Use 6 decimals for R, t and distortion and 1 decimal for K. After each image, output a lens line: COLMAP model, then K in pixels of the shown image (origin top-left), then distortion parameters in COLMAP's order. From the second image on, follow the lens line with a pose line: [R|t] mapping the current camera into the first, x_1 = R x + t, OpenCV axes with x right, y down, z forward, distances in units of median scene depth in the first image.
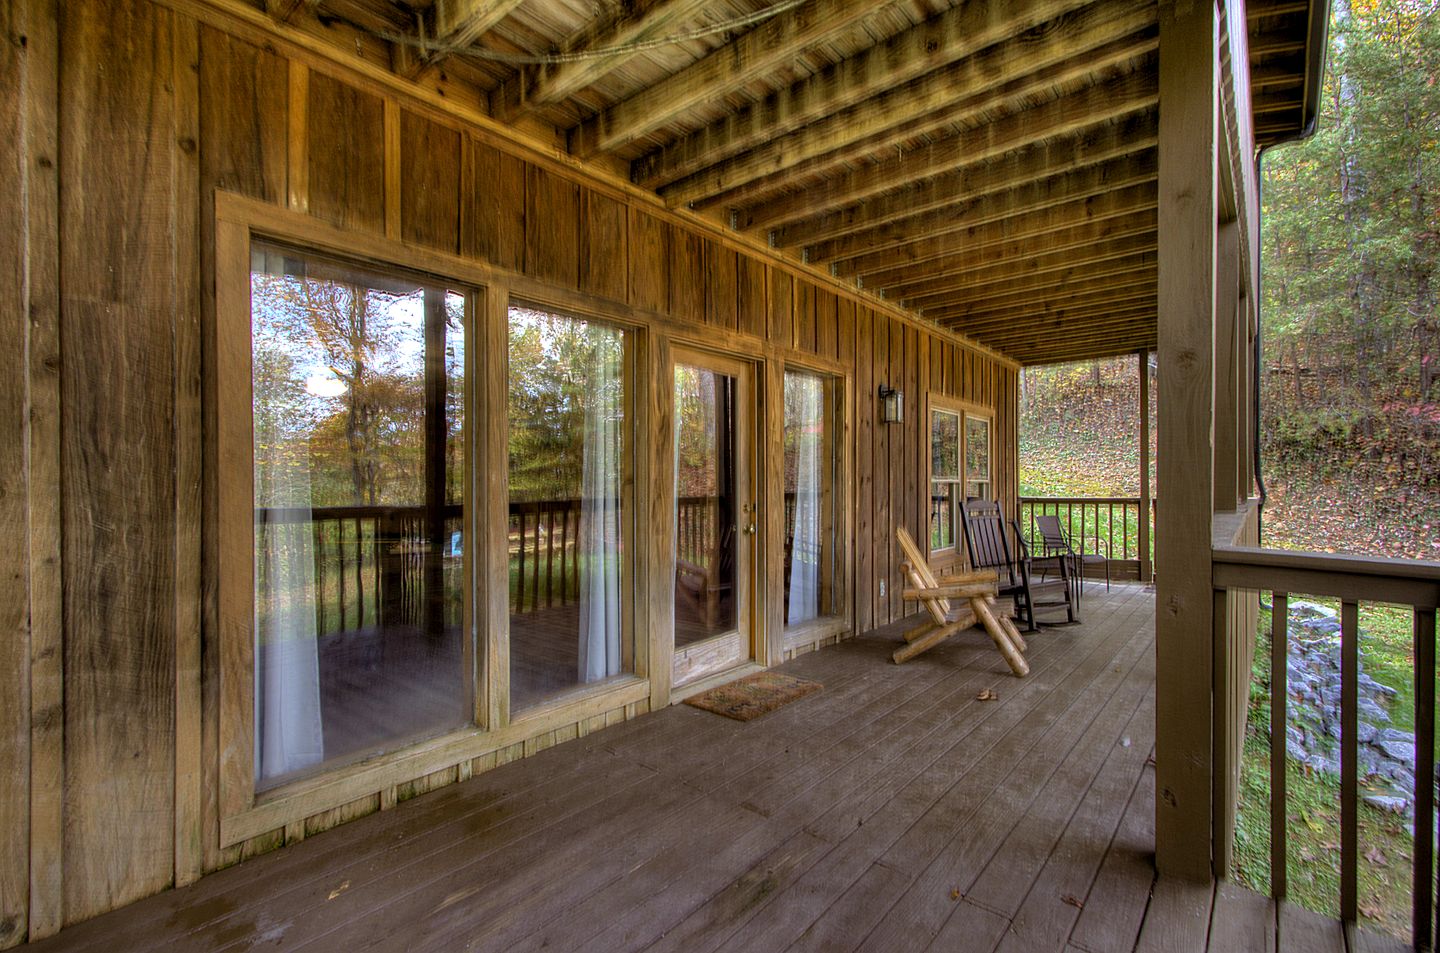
lens RADIAL K [[656.5, 0, 718.8], [0, 656.5, 488.1], [0, 0, 1]] dist [0.000147, 0.000031]
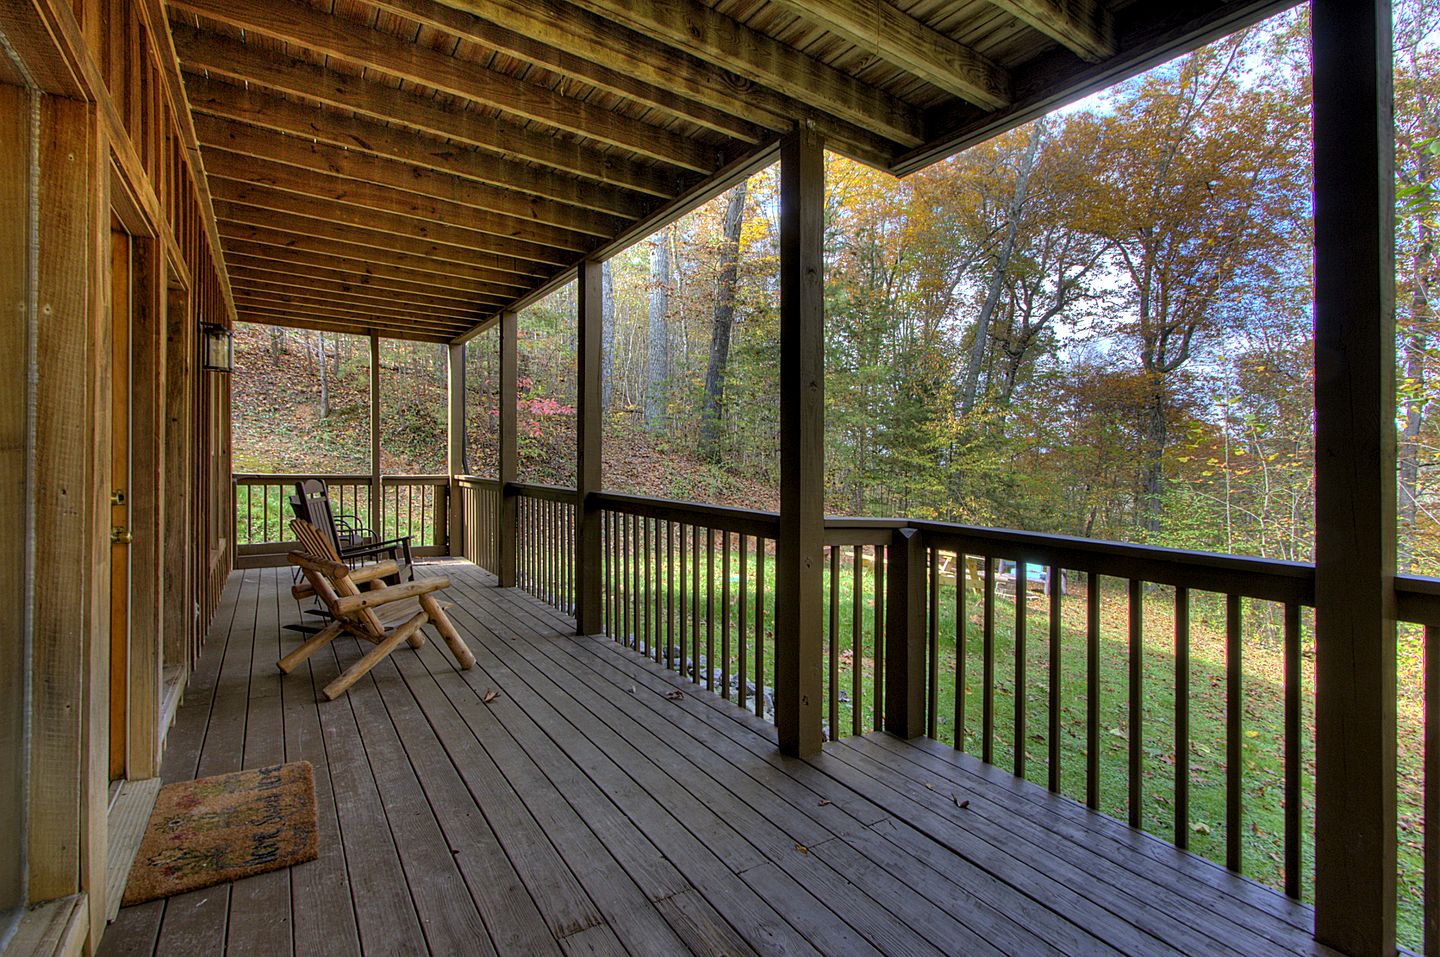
lens RADIAL K [[654.4, 0, 718.5], [0, 654.4, 469.1], [0, 0, 1]] dist [-0.000195, 0.000038]
pose [[0.269381, 0.003889, 0.963026, -0.376524], [-0.010884, 0.999940, -0.000993, -0.002498], [-0.962972, -0.010214, 0.269408, 0.418241]]
